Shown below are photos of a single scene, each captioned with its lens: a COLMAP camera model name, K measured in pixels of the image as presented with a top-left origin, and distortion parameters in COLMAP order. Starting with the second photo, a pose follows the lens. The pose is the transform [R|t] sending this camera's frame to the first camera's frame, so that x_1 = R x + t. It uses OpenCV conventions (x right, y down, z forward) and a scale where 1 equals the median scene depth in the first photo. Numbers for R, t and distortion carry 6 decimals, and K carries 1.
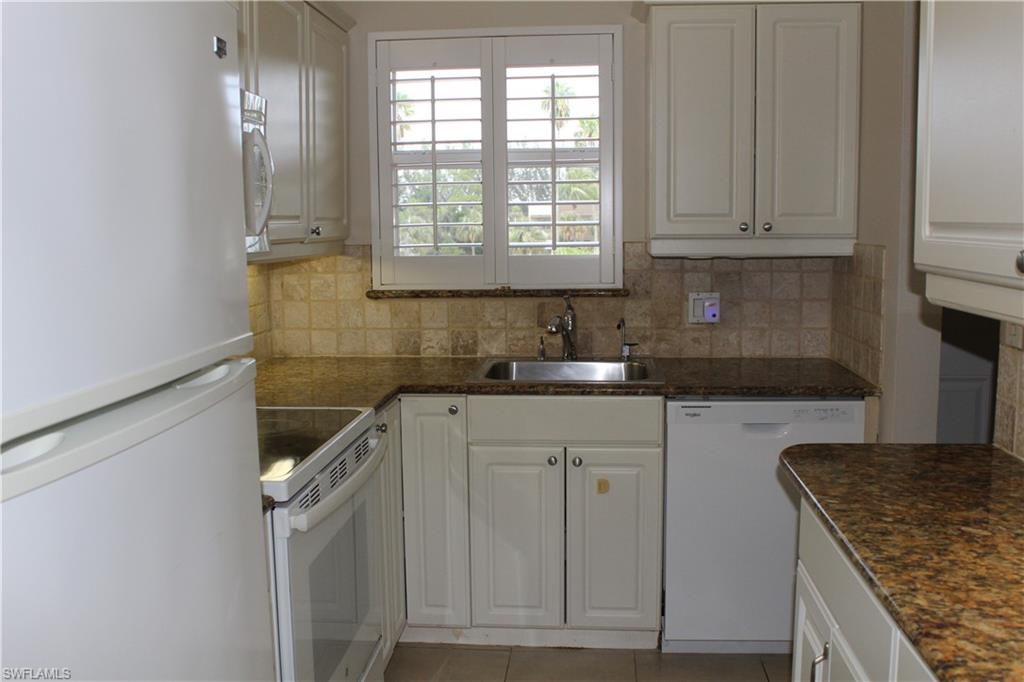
lens RADIAL K [[980.2, 0, 514.4], [0, 980.2, 341.2], [0, 0, 1]] dist [-0.079422, 0.000000]
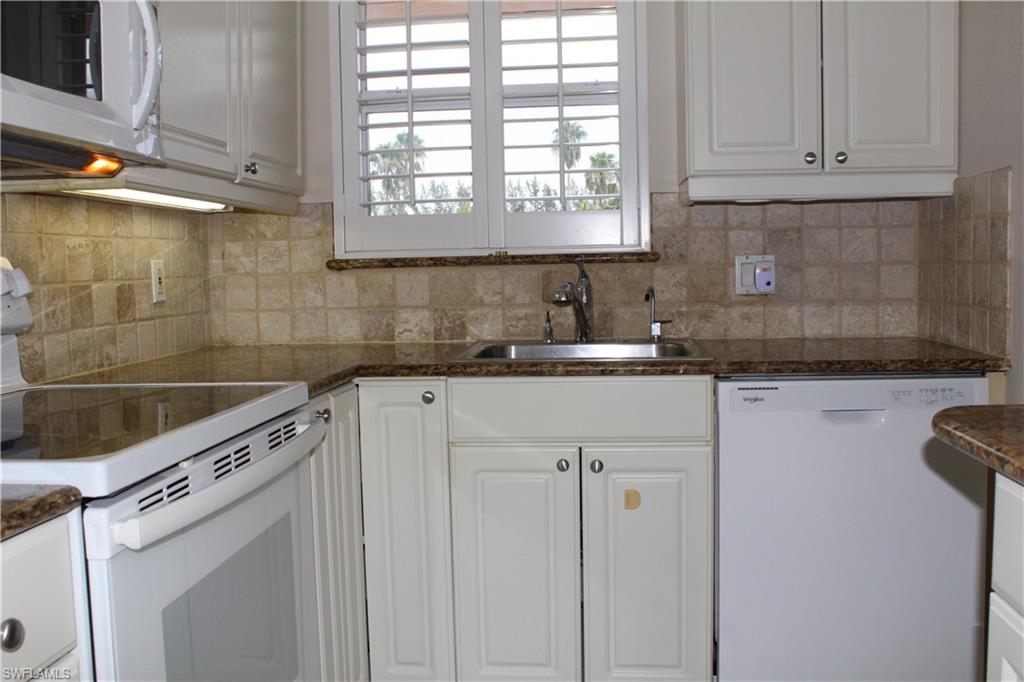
lens RADIAL K [[980.2, 0, 510.2], [0, 980.2, 339.9], [0, 0, 1]] dist [-0.079422, 0.000000]
pose [[0.999827, -0.009674, -0.015871, 0.009966], [0.008971, 0.999002, -0.043765, 0.051195], [0.016279, 0.043615, 0.998916, 0.221166]]
